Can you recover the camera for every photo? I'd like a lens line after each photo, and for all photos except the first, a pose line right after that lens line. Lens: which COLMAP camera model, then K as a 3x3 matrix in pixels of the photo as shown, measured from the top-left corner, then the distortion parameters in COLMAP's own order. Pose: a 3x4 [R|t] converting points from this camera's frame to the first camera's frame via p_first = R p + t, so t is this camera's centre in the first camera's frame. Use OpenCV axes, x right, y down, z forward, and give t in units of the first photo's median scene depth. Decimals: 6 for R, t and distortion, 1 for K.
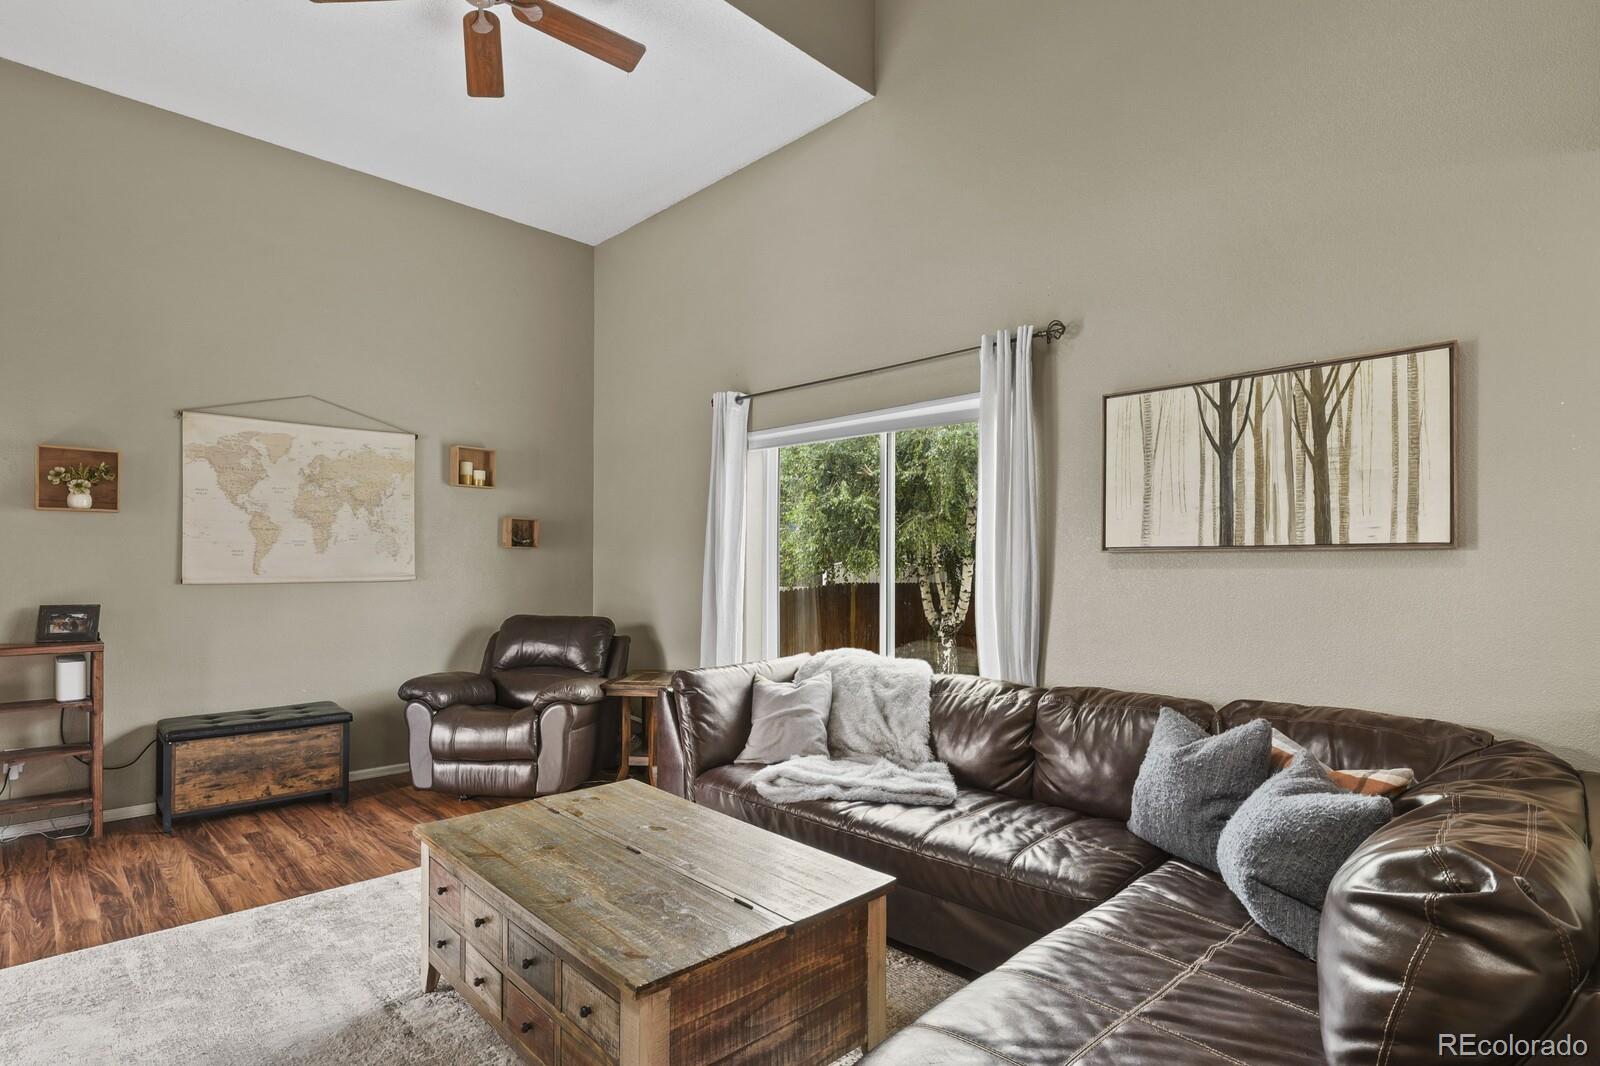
lens RADIAL K [[784.2, 0, 799.3], [0, 784.2, 558.0], [0, 0, 1]] dist [-0.000493, -0.001844]
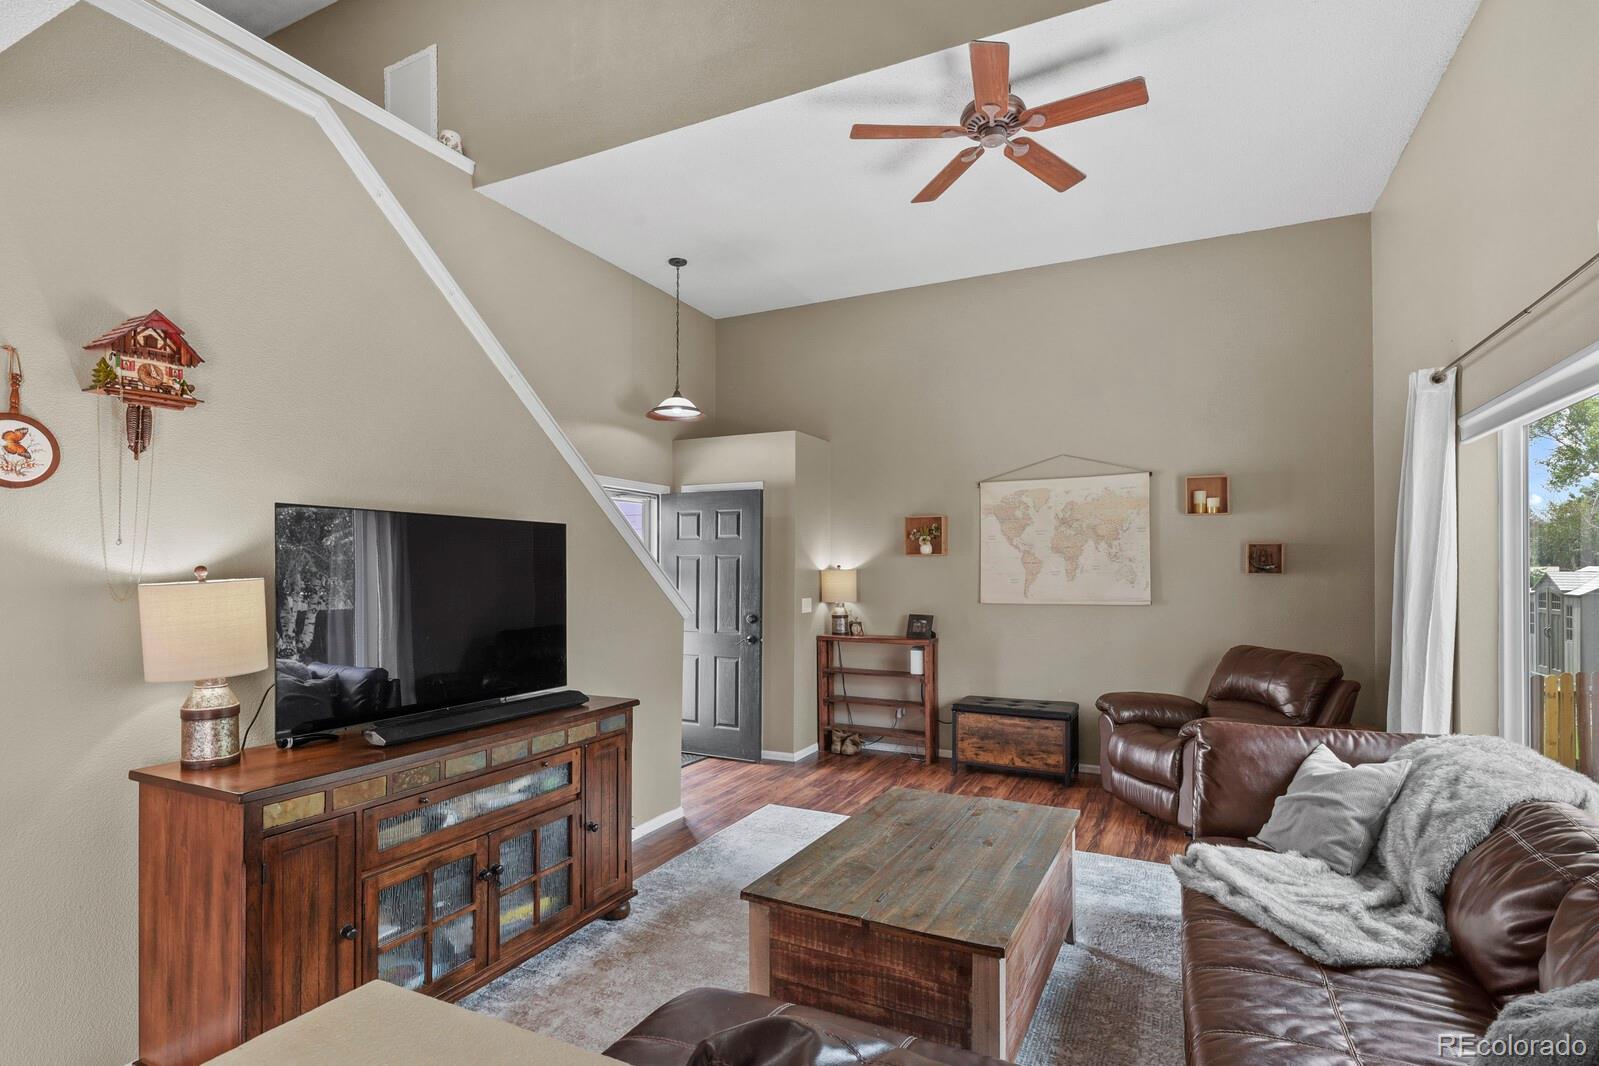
lens RADIAL K [[783.8, 0, 798.8], [0, 783.8, 558.0], [0, 0, 1]] dist [-0.000493, -0.001844]
pose [[0.332097, -0.020030, -0.943033, 0.446553], [0.008972, 0.999796, -0.018076, -0.026150], [0.943203, -0.002458, 0.332209, 0.206438]]
